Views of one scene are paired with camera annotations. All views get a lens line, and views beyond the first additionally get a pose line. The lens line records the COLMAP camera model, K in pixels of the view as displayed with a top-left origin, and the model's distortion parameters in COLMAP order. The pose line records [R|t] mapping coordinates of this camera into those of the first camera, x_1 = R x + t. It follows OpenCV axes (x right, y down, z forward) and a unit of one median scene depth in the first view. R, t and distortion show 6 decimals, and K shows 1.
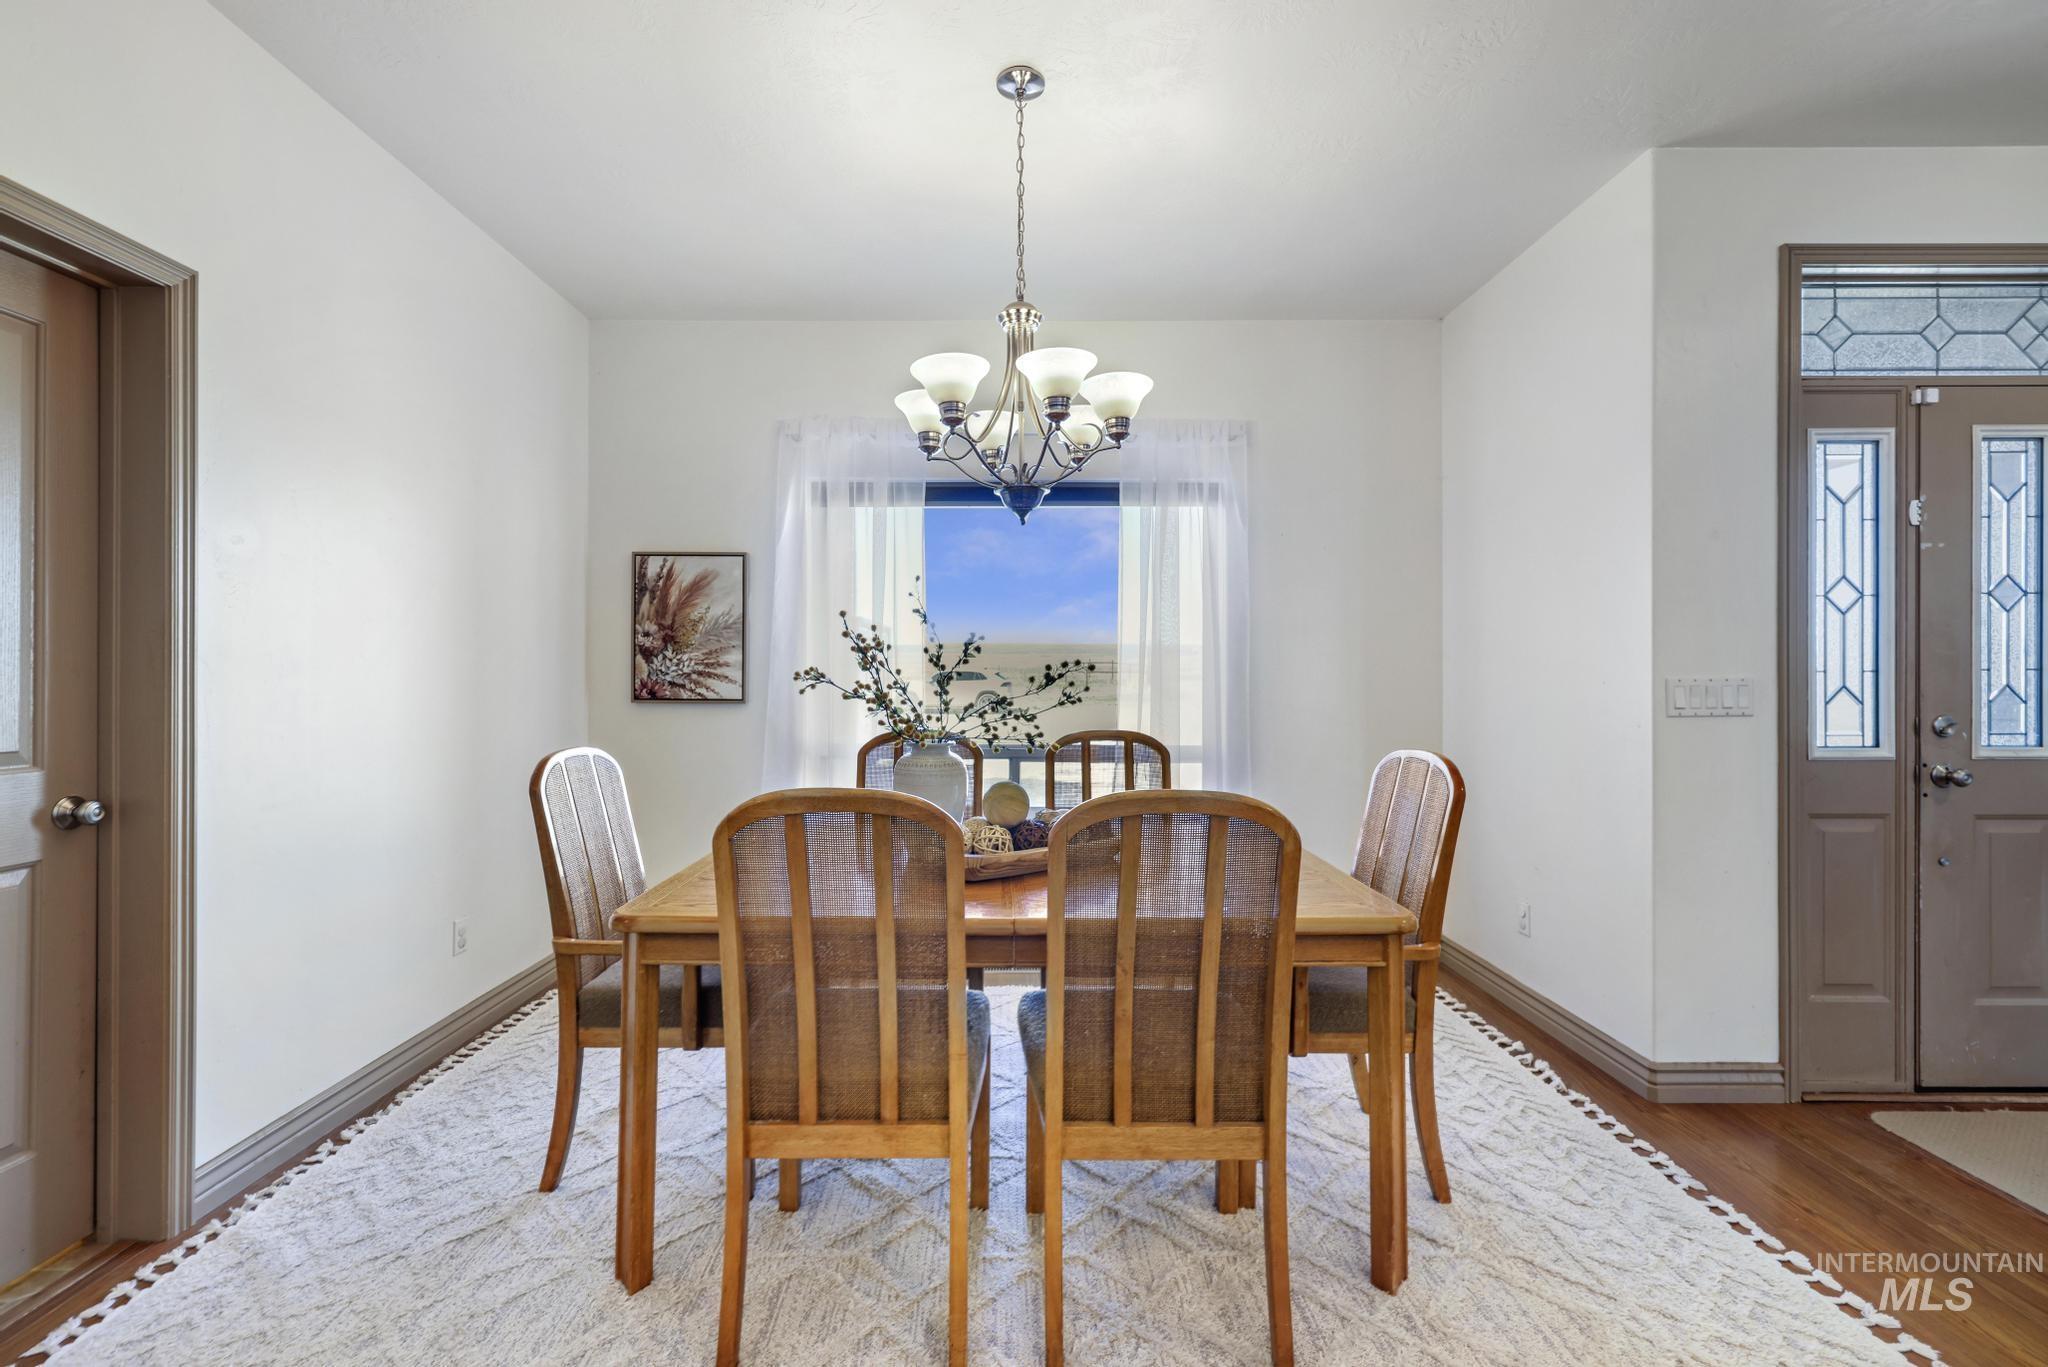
lens RADIAL K [[870.6, 0, 1014.2], [0, 870.6, 678.1], [0, 0, 1]] dist [0.002970, 0.000246]
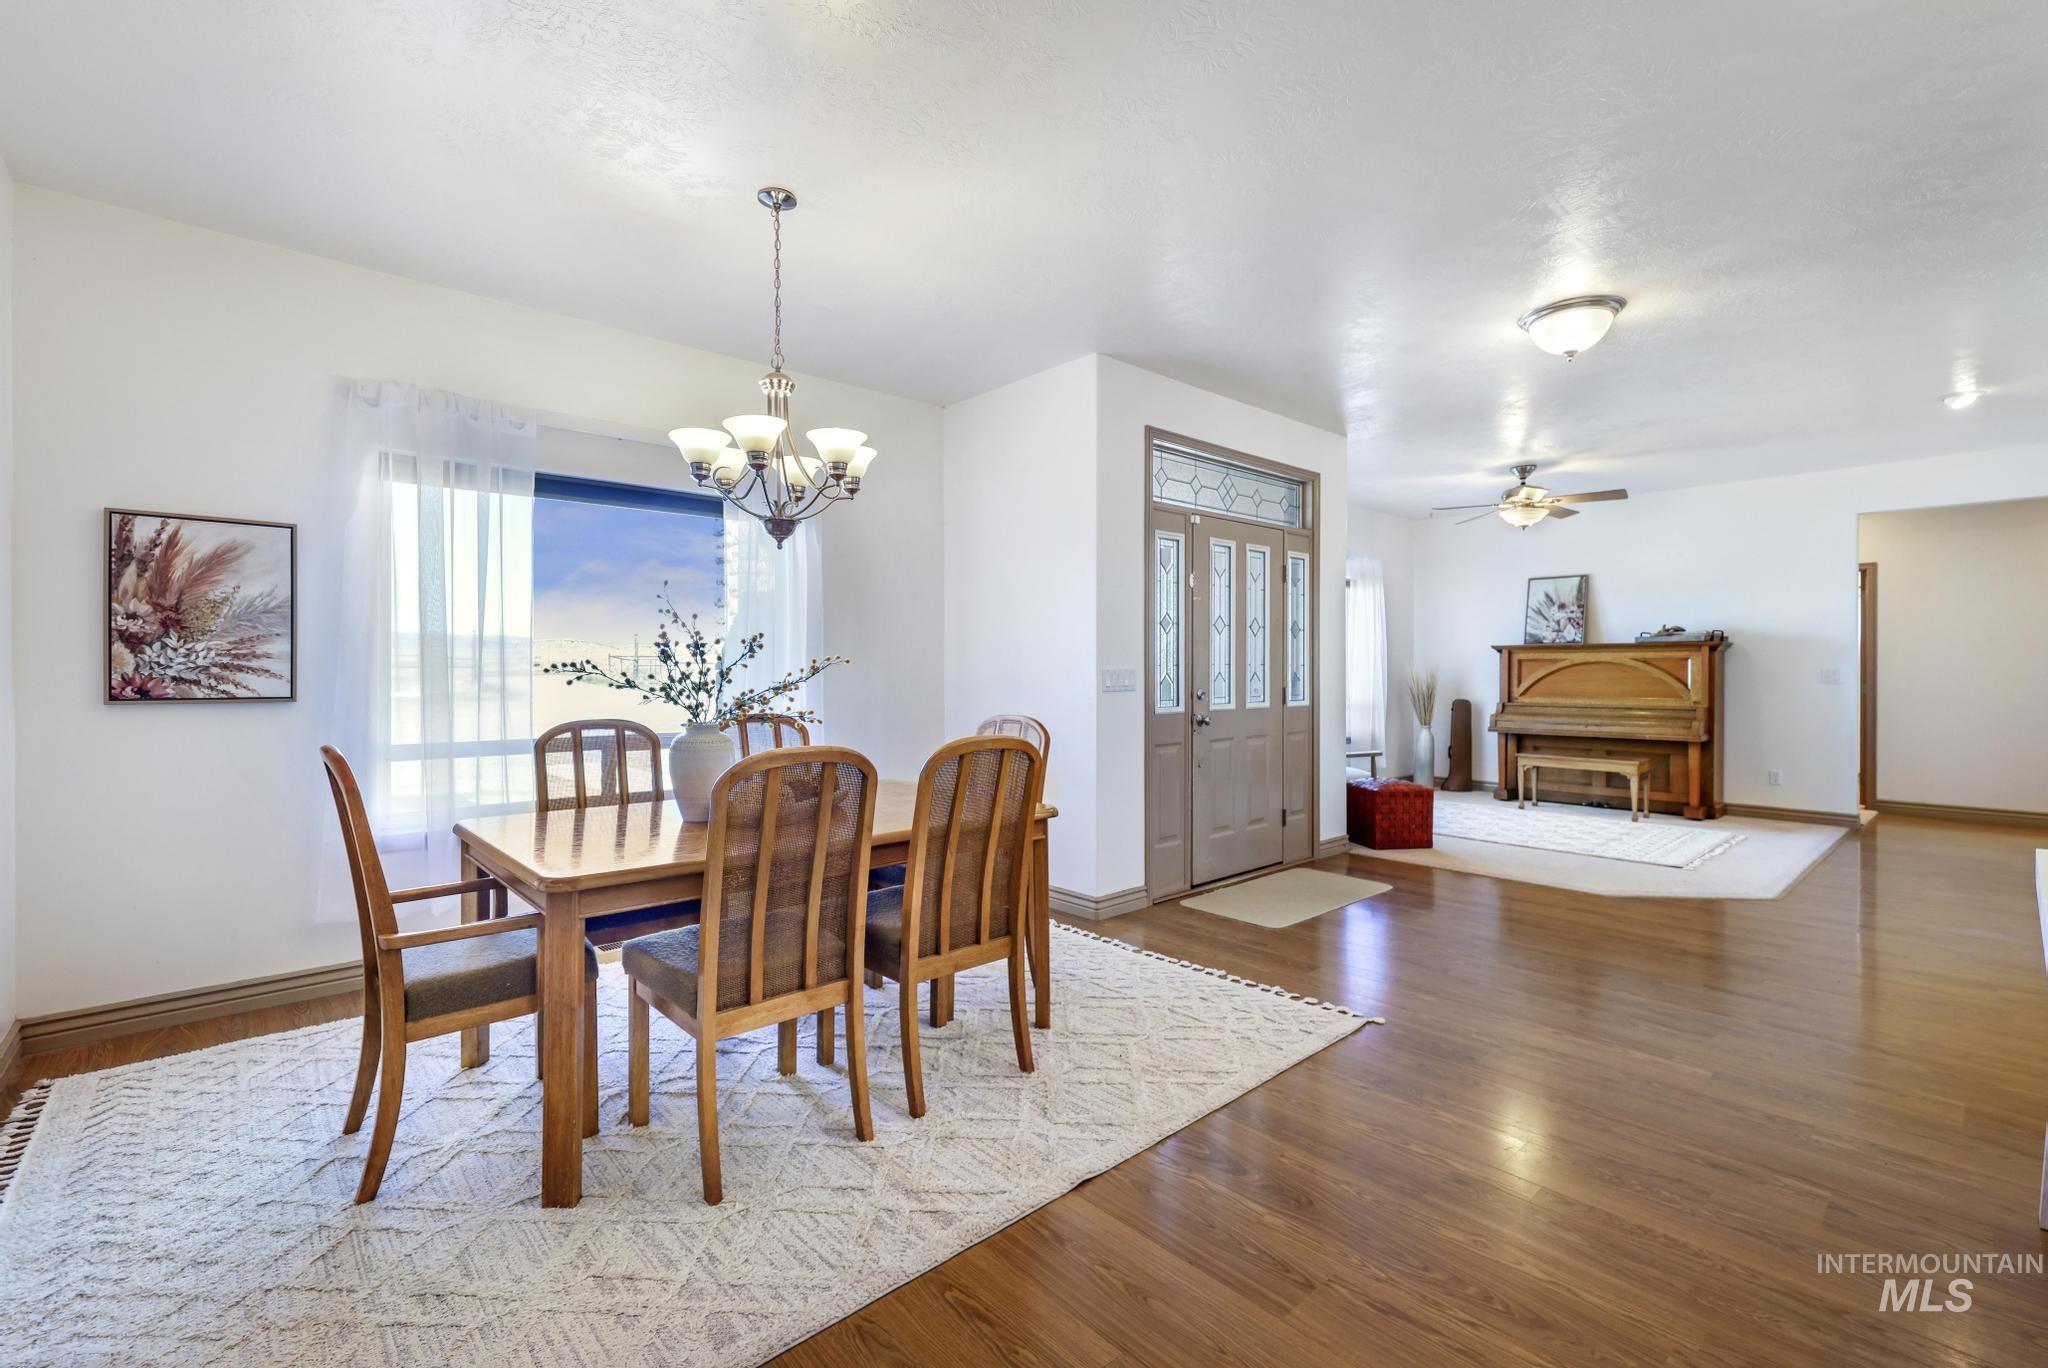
lens RADIAL K [[870.6, 0, 1031.6], [0, 870.6, 679.3], [0, 0, 1]] dist [0.002970, 0.000246]
pose [[0.741714, -0.009879, 0.670644, -0.476505], [0.004736, 0.999944, 0.009492, 0.003271], [-0.670700, -0.003864, 0.741719, -0.157823]]
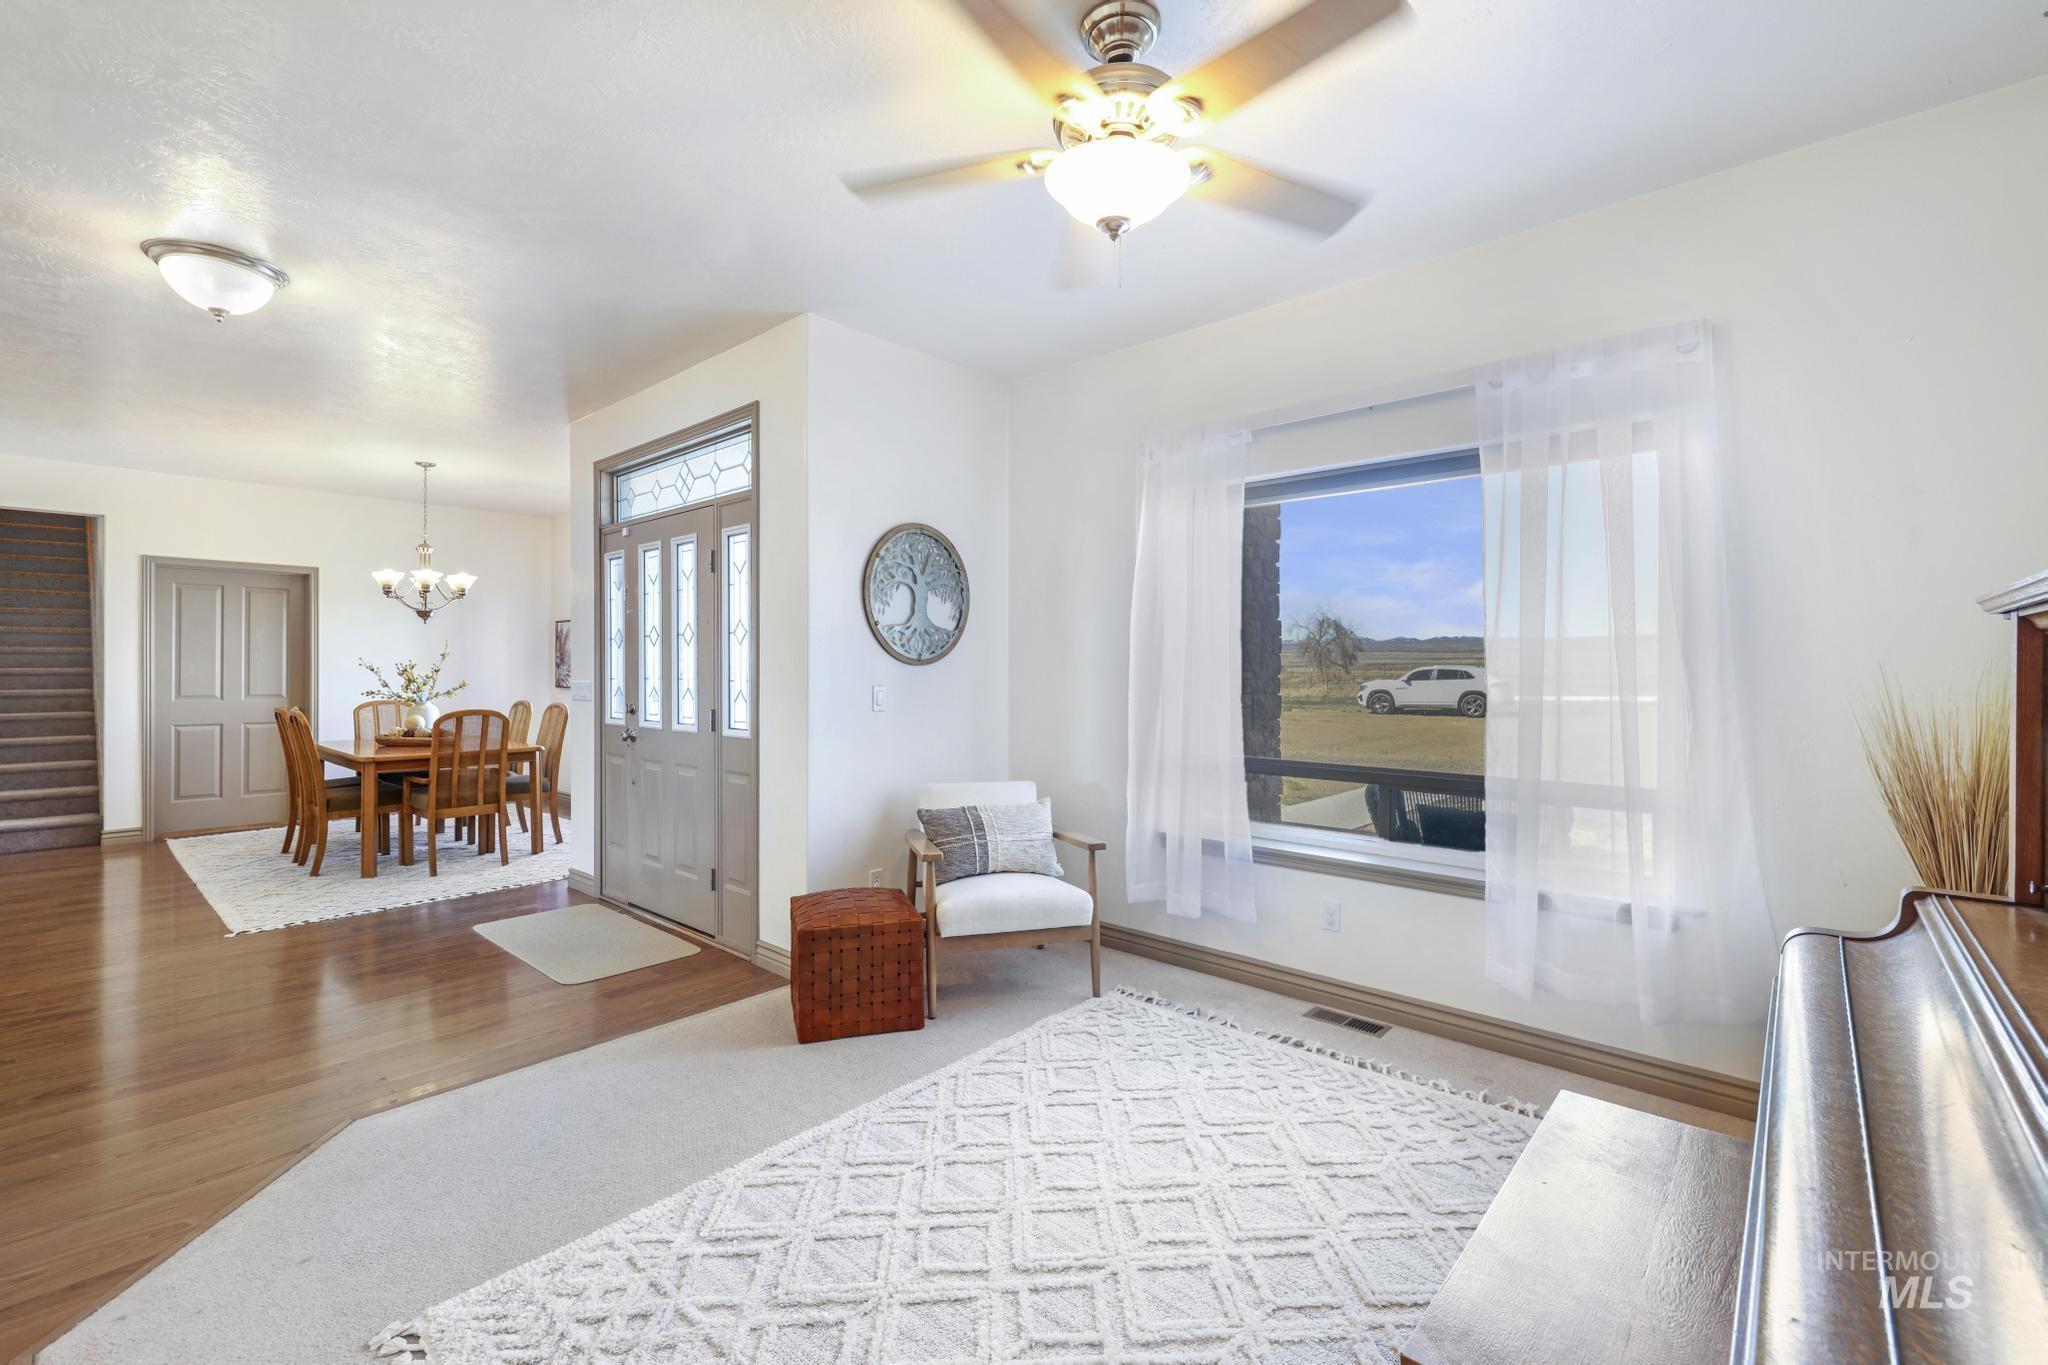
lens RADIAL K [[870.6, 0, 1023.8], [0, 870.6, 669.5], [0, 0, 1]] dist [0.002970, 0.000246]
pose [[0.749664, 0.000769, -0.661818, 2.486968], [0.005557, 0.999957, 0.007456, -0.037013], [0.661795, -0.009268, 0.749627, 0.158120]]
